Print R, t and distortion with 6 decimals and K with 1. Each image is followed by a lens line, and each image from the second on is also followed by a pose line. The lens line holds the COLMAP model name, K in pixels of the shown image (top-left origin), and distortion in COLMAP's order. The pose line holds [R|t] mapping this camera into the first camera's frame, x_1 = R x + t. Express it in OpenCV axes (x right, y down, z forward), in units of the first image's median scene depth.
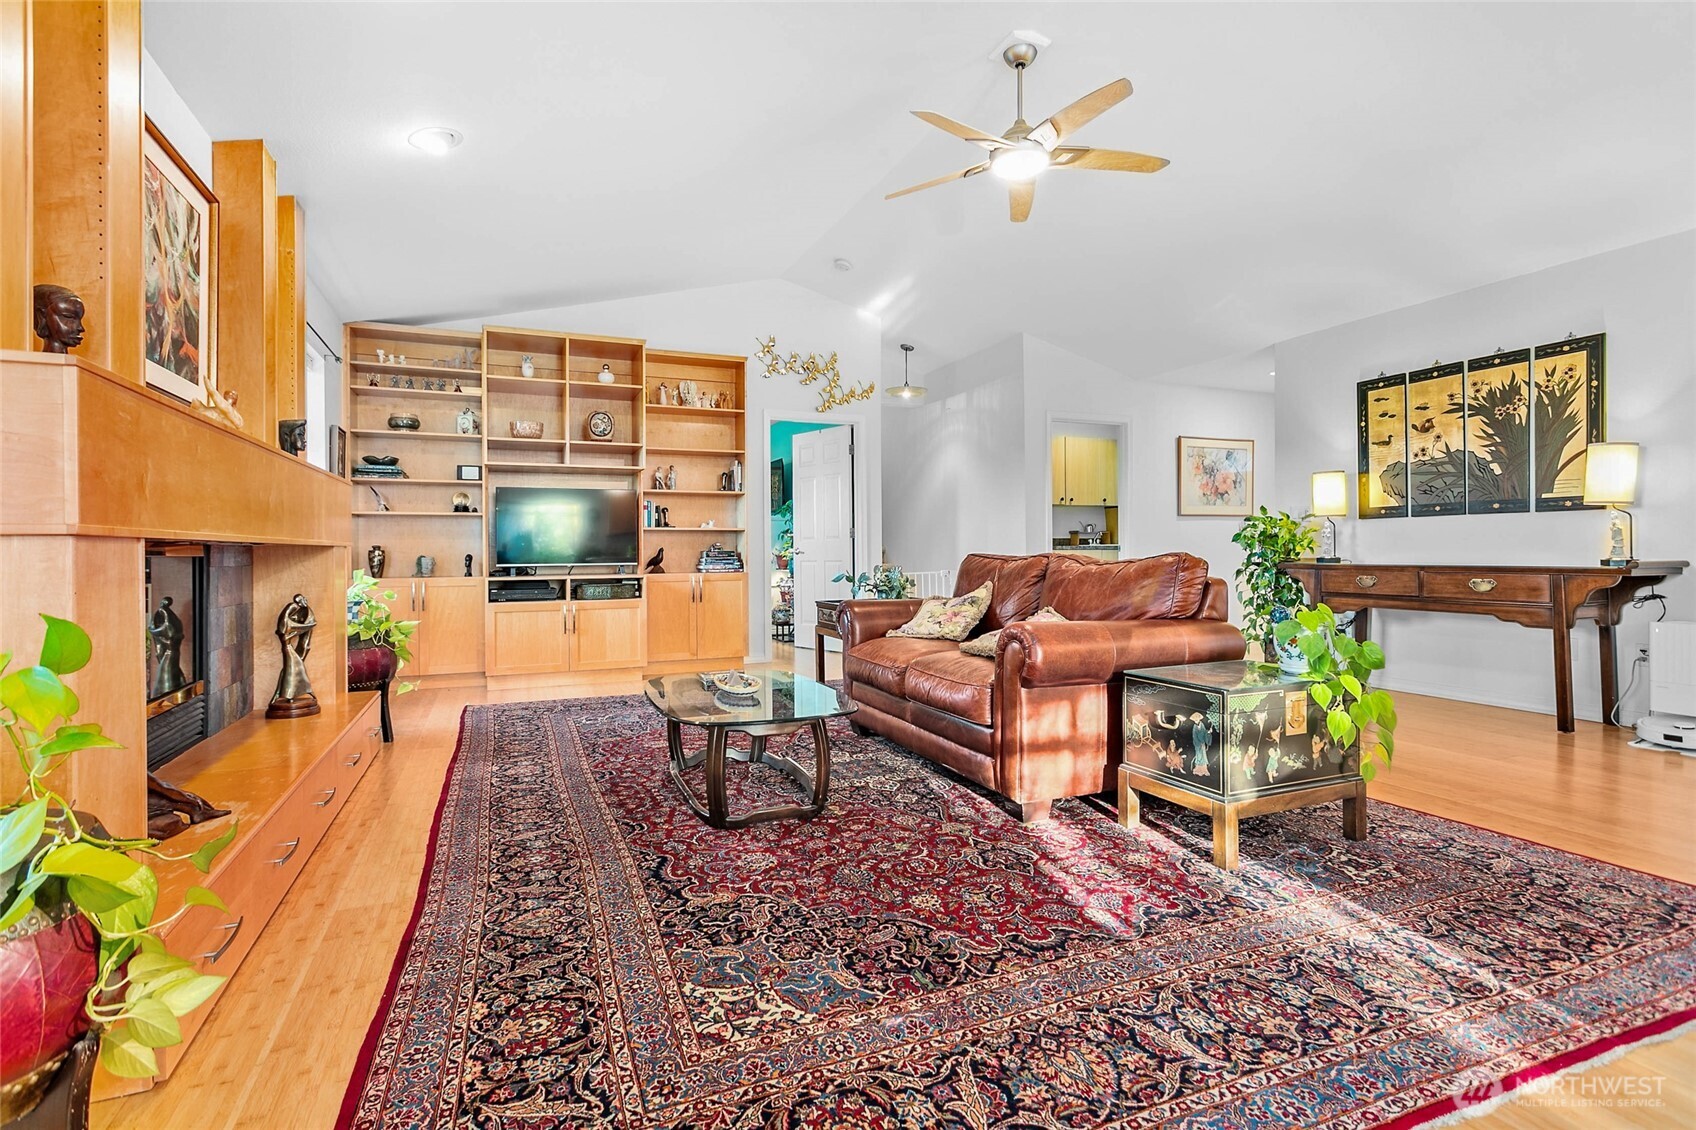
lens RADIAL K [[804.8, 0, 857.5], [0, 804.8, 550.1], [0, 0, 1]] dist [-0.000883, 0.000245]
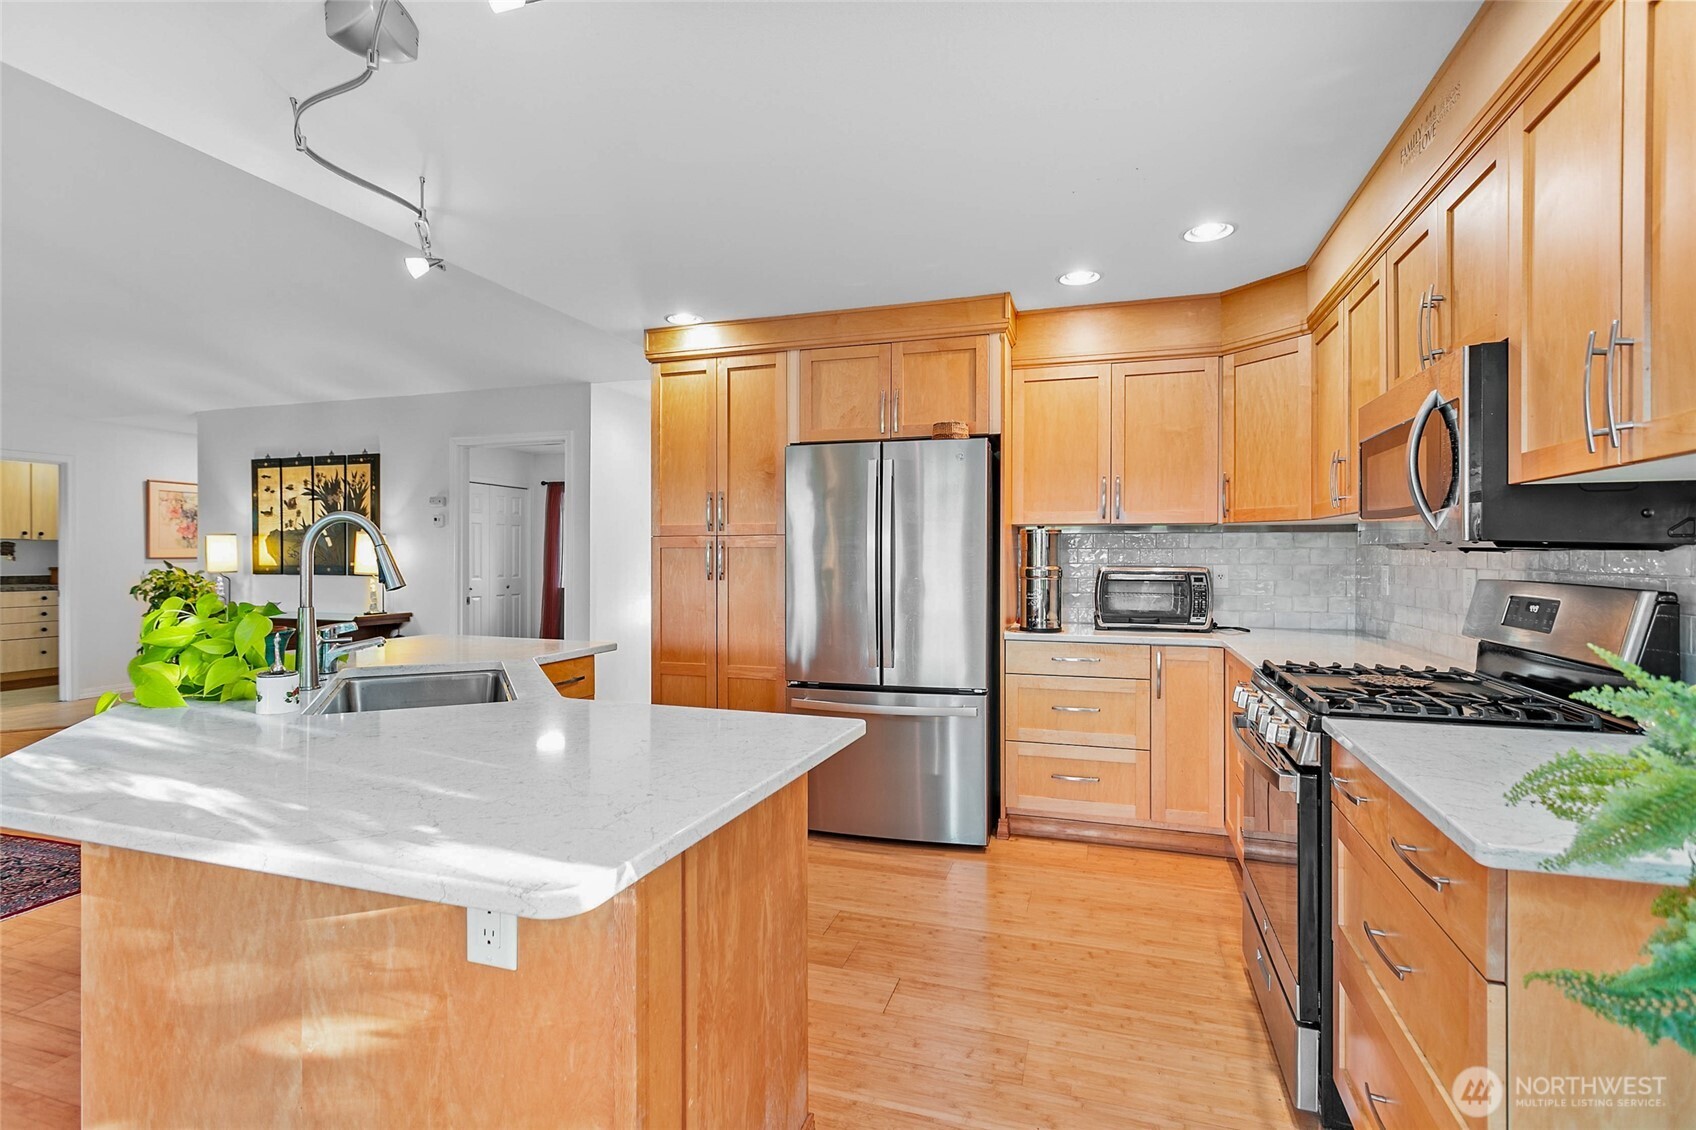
lens RADIAL K [[804.8, 0, 839.2], [0, 804.8, 558.7], [0, 0, 1]] dist [-0.000883, 0.000245]
pose [[0.666009, 0.006756, 0.745913, 0.319593], [-0.006808, 0.999972, -0.002978, -0.065489], [-0.745913, -0.003095, 0.666036, -0.448990]]
